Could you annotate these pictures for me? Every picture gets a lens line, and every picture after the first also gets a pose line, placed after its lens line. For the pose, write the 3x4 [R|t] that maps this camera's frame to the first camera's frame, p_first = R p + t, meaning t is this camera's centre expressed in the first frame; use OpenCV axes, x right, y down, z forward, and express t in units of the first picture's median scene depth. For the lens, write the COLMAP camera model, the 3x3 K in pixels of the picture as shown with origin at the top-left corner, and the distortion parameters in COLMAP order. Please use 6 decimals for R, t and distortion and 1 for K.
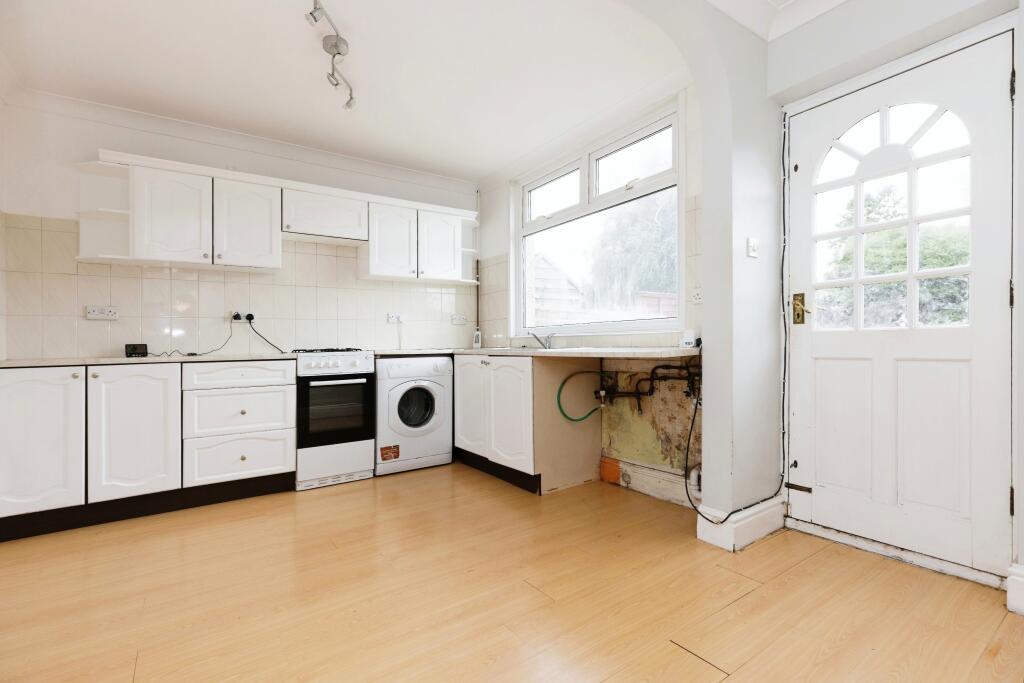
lens RADIAL K [[467.4, 0, 514.6], [0, 467.4, 324.2], [0, 0, 1]] dist [0.000529, 0.000100]
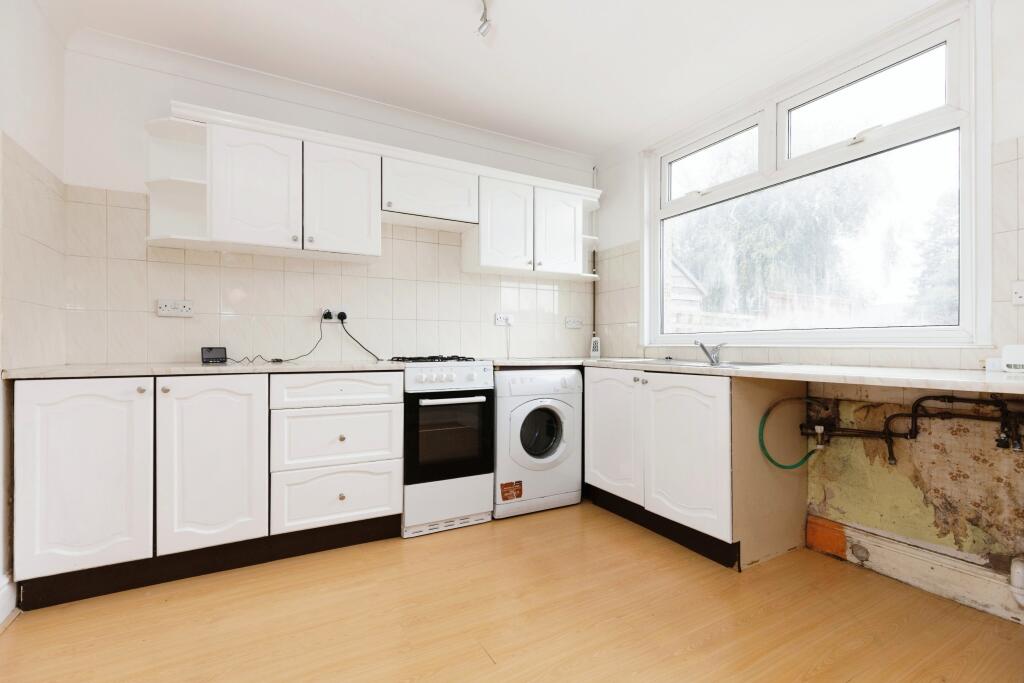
lens RADIAL K [[463.9, 0, 510.9], [0, 463.9, 335.5], [0, 0, 1]] dist [0.002342, 0.000378]
pose [[0.994591, 0.017995, -0.102295, -0.211593], [-0.015971, 0.999661, 0.020570, -0.002959], [0.102630, -0.018825, 0.994541, 0.248580]]
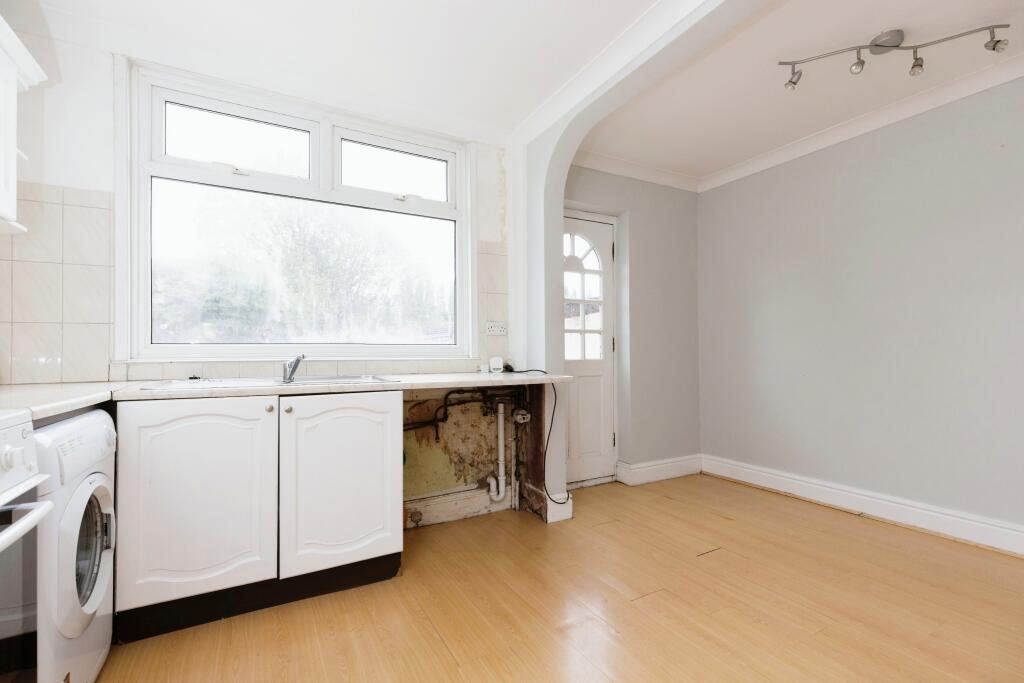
lens RADIAL K [[456.9, 0, 512.9], [0, 456.9, 338.2], [0, 0, 1]] dist [0.001375, 0.000074]
pose [[0.095268, 0.047279, 0.994328, -0.635269], [-0.041235, 0.998202, -0.043512, 0.009693], [-0.994597, -0.036856, 0.097046, 0.716371]]
